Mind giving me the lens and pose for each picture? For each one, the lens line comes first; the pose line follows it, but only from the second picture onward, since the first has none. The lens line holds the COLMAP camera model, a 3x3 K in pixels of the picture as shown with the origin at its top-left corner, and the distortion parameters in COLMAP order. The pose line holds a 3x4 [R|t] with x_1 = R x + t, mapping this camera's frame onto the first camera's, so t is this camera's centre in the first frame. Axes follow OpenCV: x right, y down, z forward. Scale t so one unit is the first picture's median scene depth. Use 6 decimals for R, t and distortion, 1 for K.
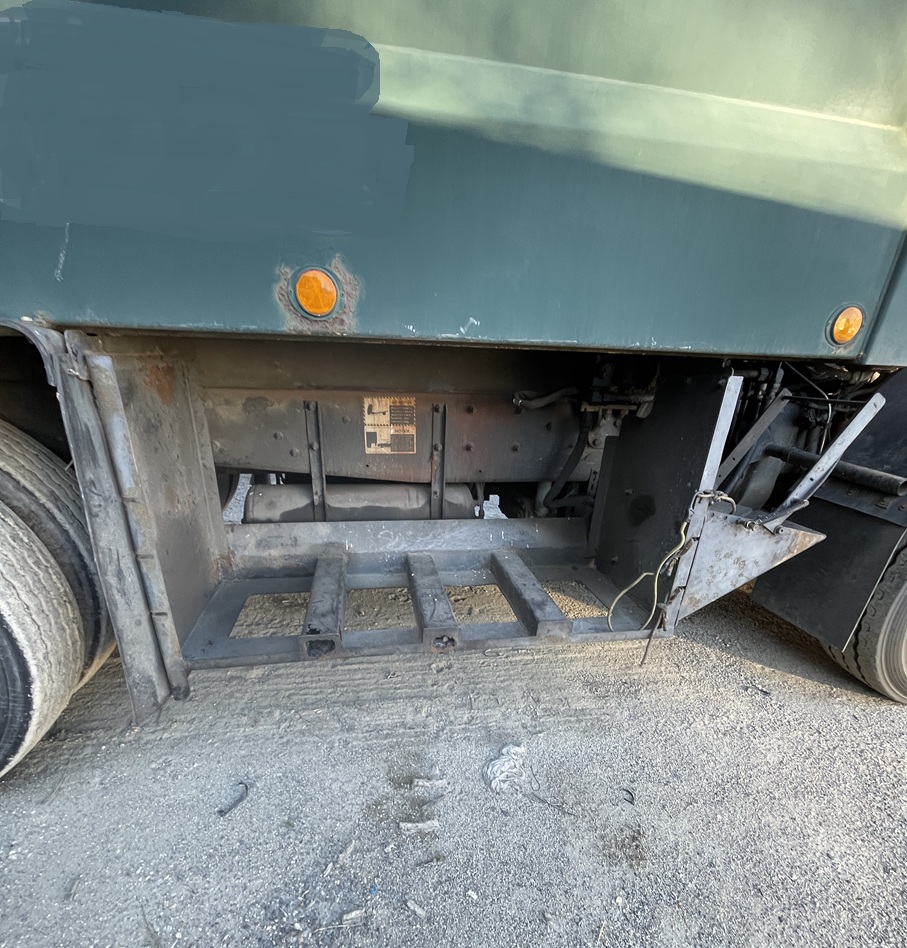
lens RADIAL K [[450.0, 0, 452.5], [0, 450.0, 475.4], [0, 0, 1]] dist [-0.003716, -0.000126]
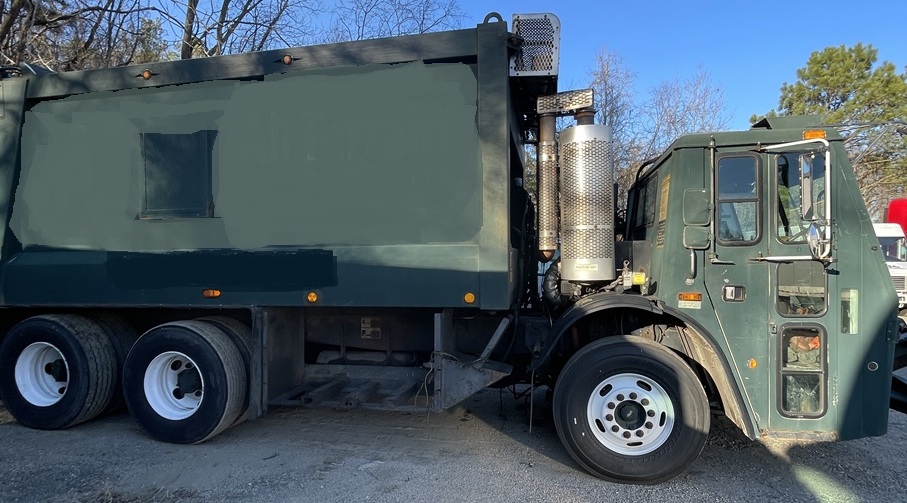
lens RADIAL K [[260.0, 0, 454.4], [0, 260.0, 251.1], [0, 0, 1]] dist [0.000990, 0.000000]
pose [[0.984392, -0.042261, -0.170840, 0.707526], [-0.026175, 0.924784, -0.379591, 0.049762], [0.174032, 0.378138, 0.909244, -0.579630]]
